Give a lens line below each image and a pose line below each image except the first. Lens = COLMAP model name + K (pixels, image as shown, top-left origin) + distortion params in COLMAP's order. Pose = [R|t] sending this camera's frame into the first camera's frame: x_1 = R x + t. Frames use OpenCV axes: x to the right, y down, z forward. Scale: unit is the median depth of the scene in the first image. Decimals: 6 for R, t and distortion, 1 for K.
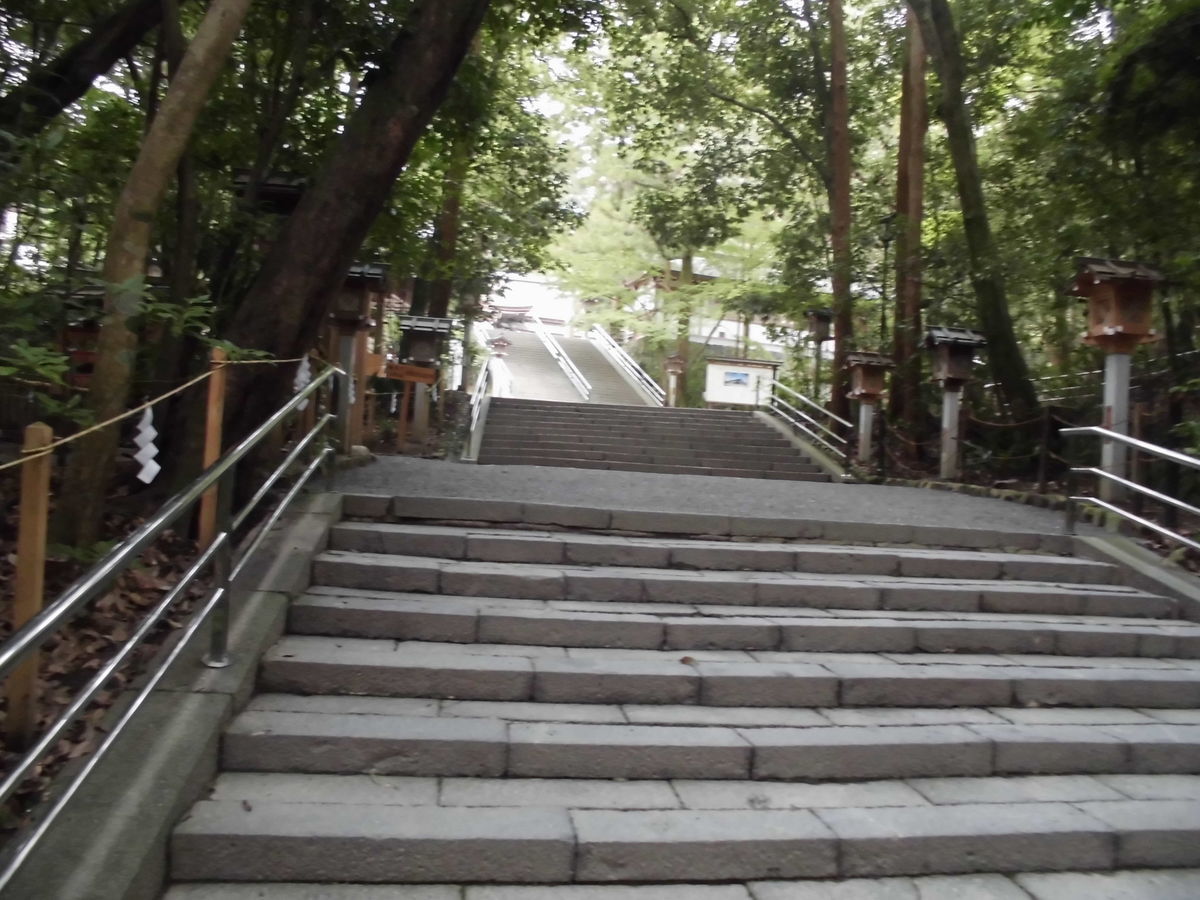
lens RADIAL K [[913.1, 0, 600.0], [0, 913.1, 450.0], [0, 0, 1]] dist [-0.141165, 0.110090]
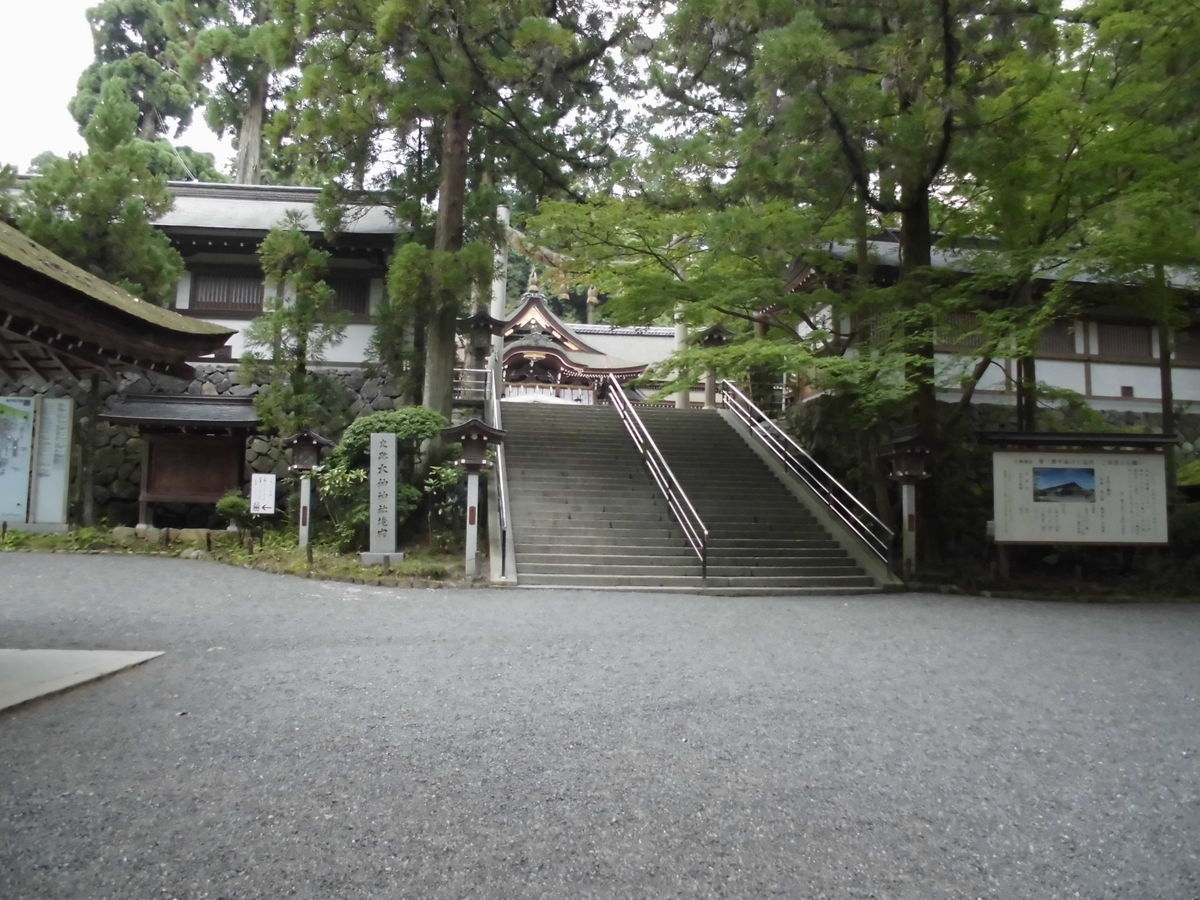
lens RADIAL K [[913.1, 0, 600.0], [0, 913.1, 450.0], [0, 0, 1]] dist [-0.141165, 0.110090]
pose [[0.985727, -0.061834, -0.156582, 0.006062], [0.050181, 0.995743, -0.077314, -0.069246], [0.160696, 0.068353, 0.984634, 0.542281]]
